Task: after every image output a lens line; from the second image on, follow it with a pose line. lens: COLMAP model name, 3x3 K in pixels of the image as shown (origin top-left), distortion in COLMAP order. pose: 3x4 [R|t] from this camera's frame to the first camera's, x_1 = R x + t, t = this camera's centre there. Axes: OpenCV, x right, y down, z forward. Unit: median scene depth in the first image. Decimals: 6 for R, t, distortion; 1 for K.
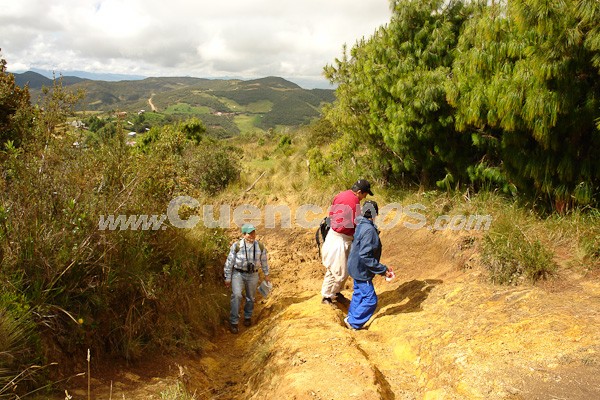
lens RADIAL K [[416.7, 0, 298.0], [0, 416.7, 195.0], [0, 0, 1]] dist [-0.086126, 0.048375]
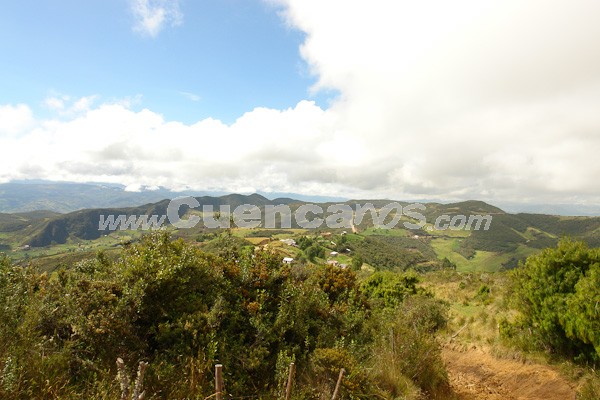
lens RADIAL K [[416.7, 0, 301.1], [0, 416.7, 197.6], [0, 0, 1]] dist [-0.086126, 0.048375]
pose [[0.898293, -0.003620, -0.439382, 0.017654], [-0.119292, 0.960399, -0.251798, -0.038247], [0.422894, 0.278603, 0.862288, -0.377537]]
